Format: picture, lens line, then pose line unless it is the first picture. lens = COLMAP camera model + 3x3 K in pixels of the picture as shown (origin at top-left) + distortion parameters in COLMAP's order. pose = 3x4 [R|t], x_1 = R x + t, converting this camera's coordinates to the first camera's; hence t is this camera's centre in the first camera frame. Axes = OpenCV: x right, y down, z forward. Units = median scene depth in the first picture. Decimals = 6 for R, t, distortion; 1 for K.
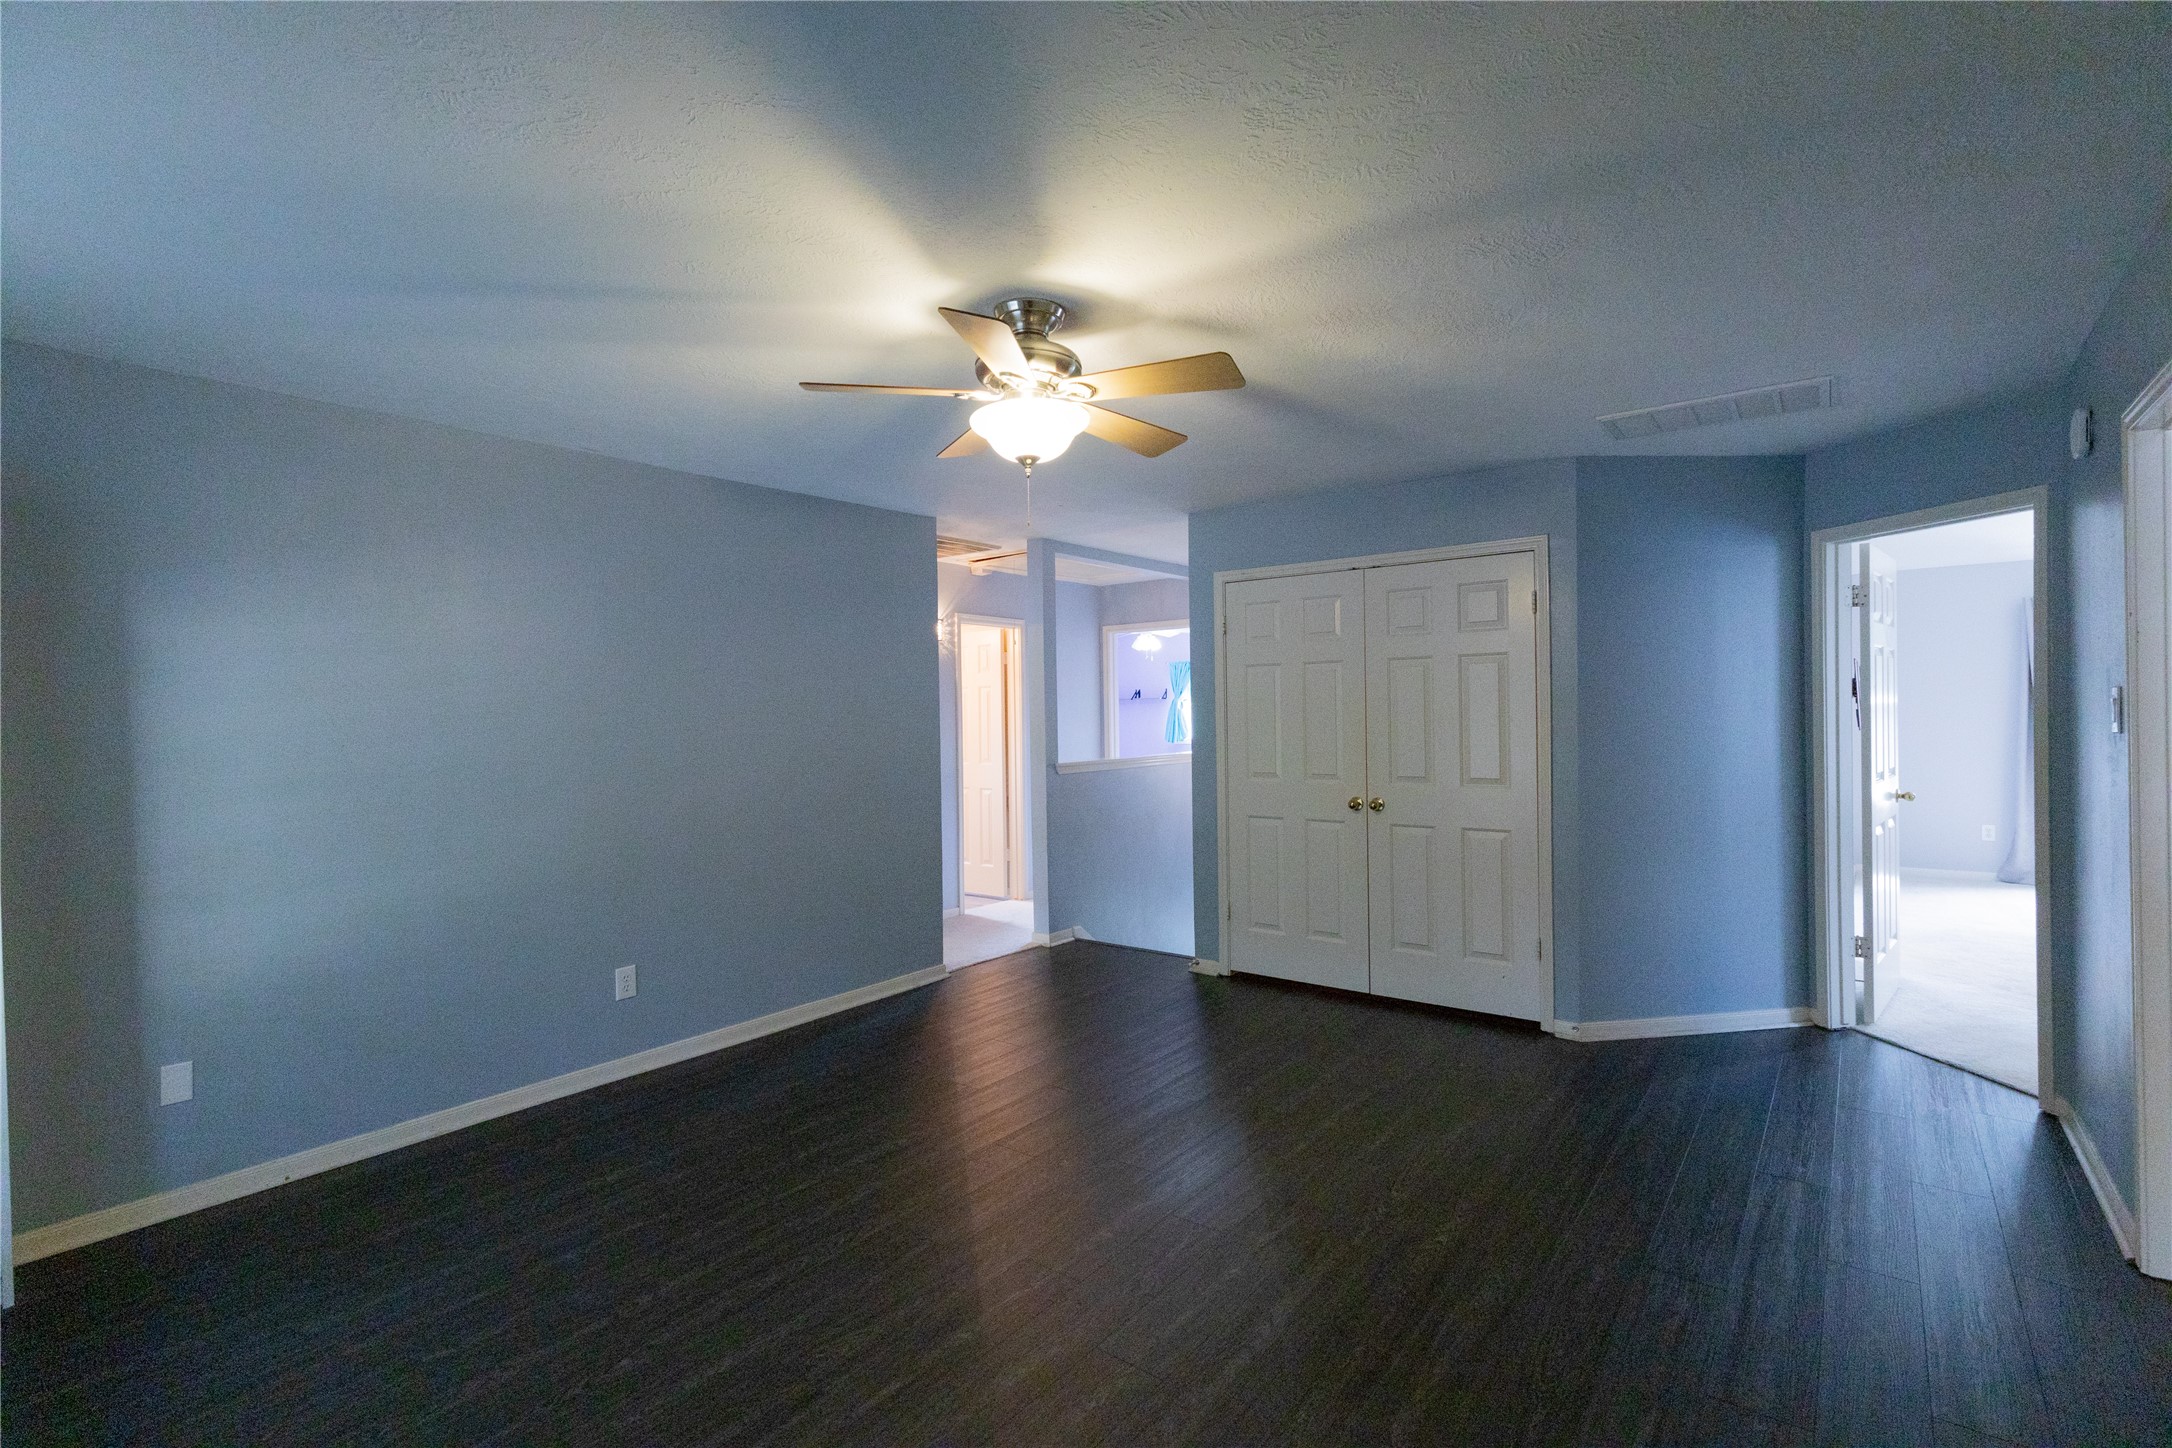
lens RADIAL K [[996.7, 0, 1081.0], [0, 996.7, 722.3], [0, 0, 1]] dist [0.003231, -0.001937]
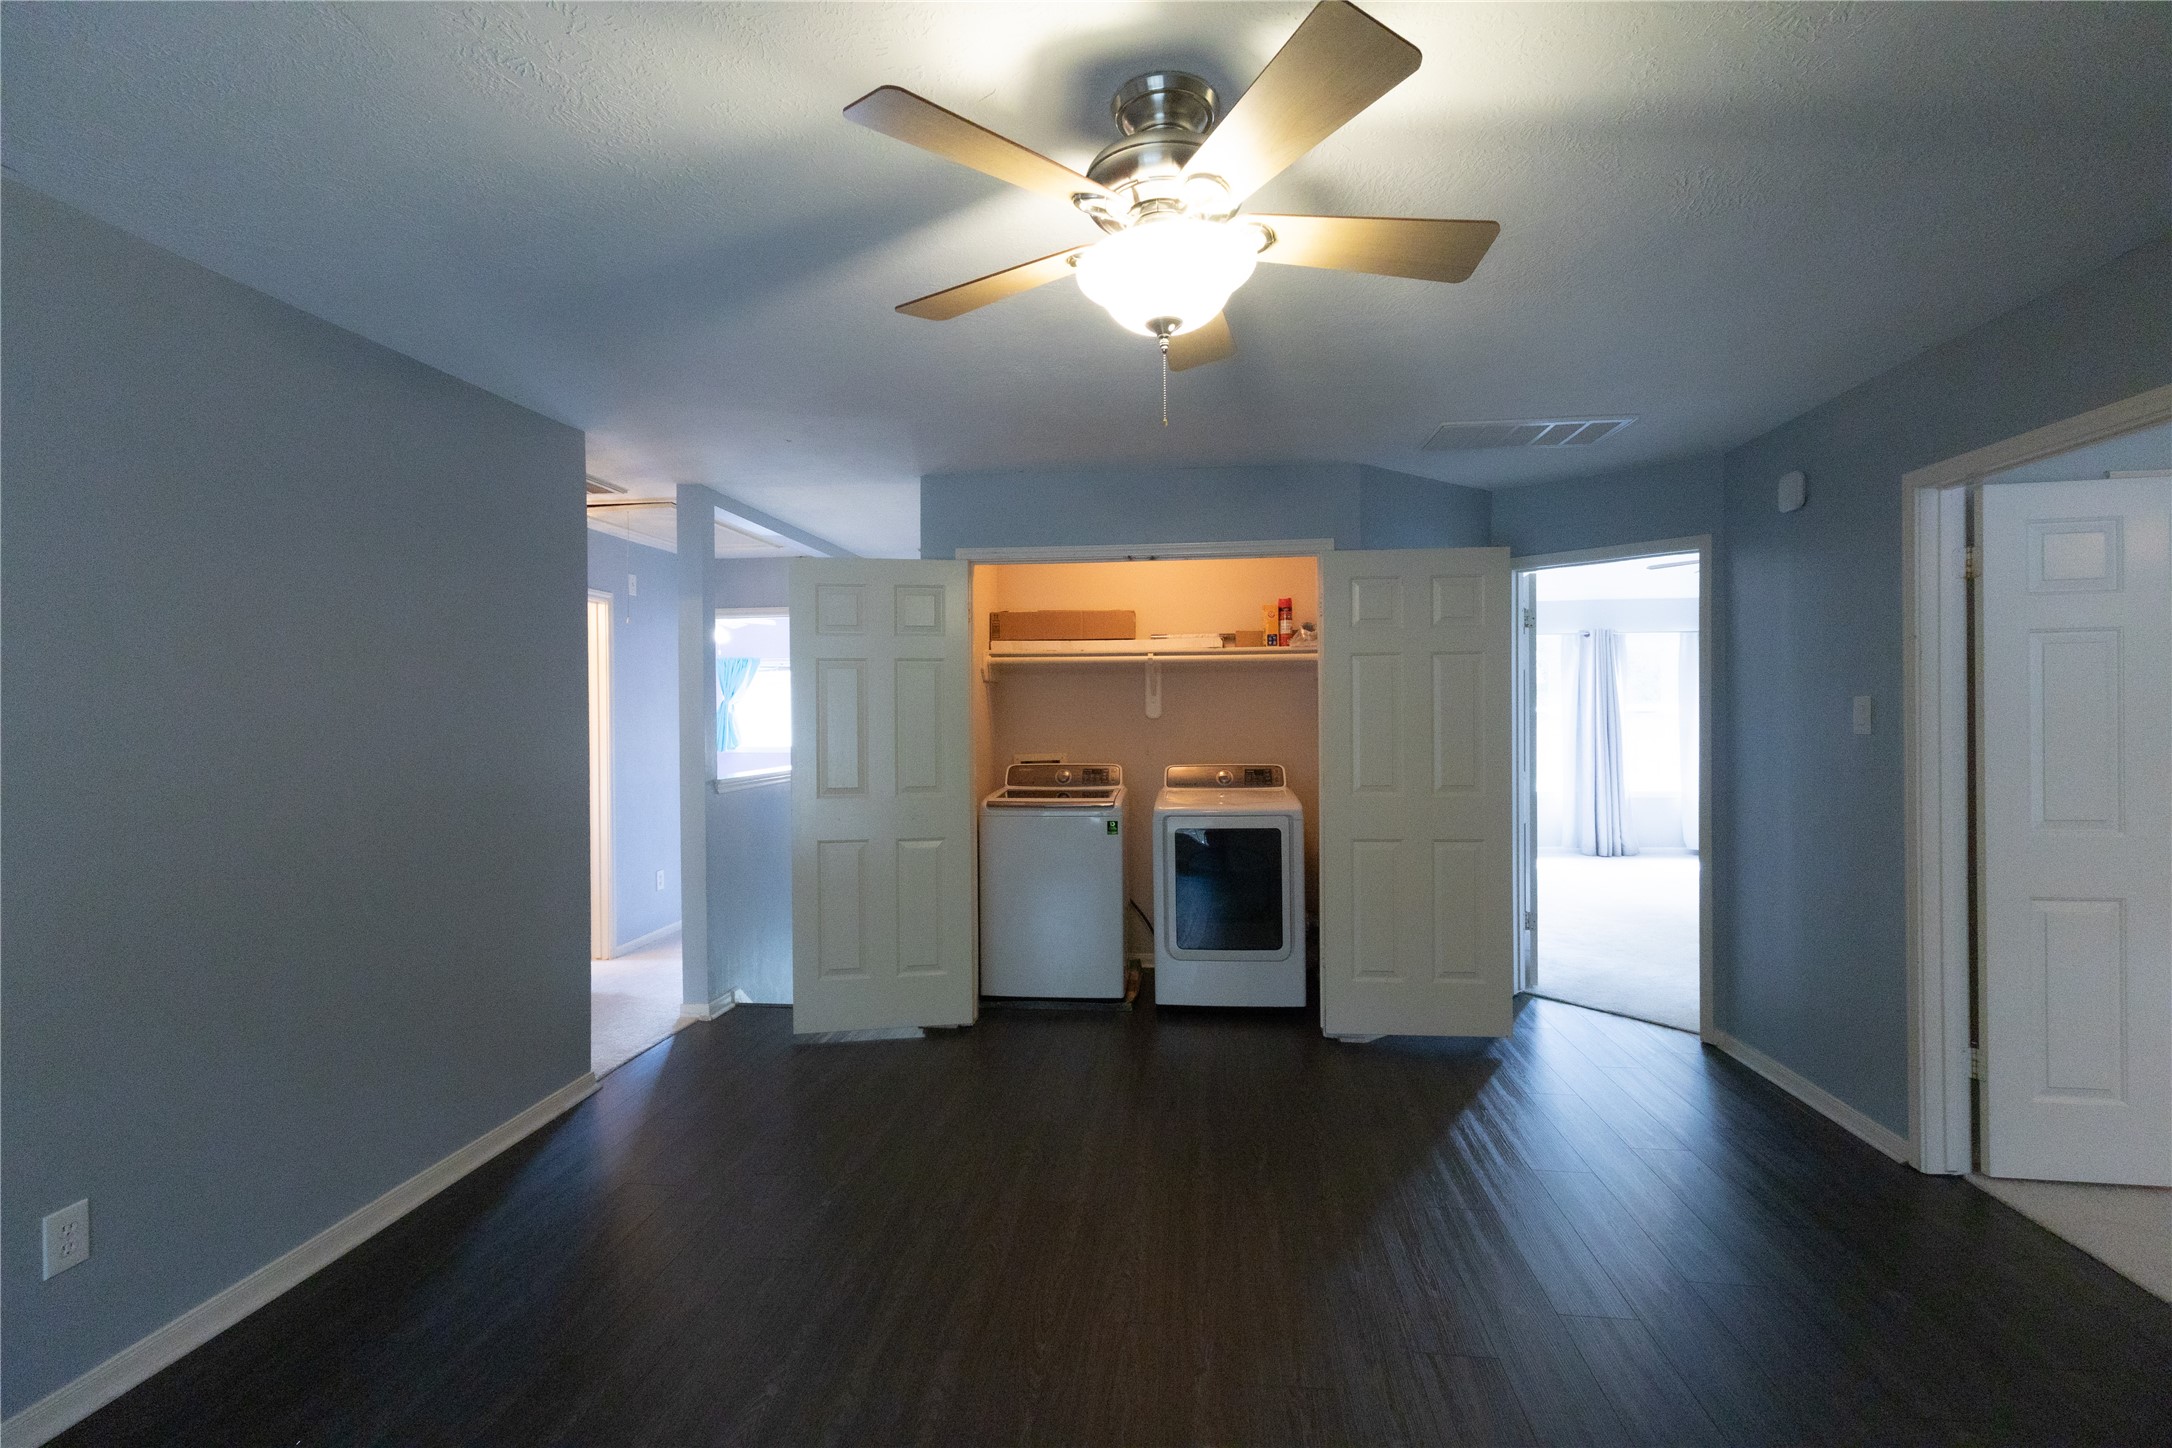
lens RADIAL K [[996.7, 0, 1086.3], [0, 996.7, 716.9], [0, 0, 1]] dist [0.003231, -0.001937]
pose [[0.853946, 0.006196, 0.520325, -0.232815], [-0.000293, 0.999935, -0.011426, 0.001914], [-0.520362, 0.009605, 0.853892, 0.247476]]
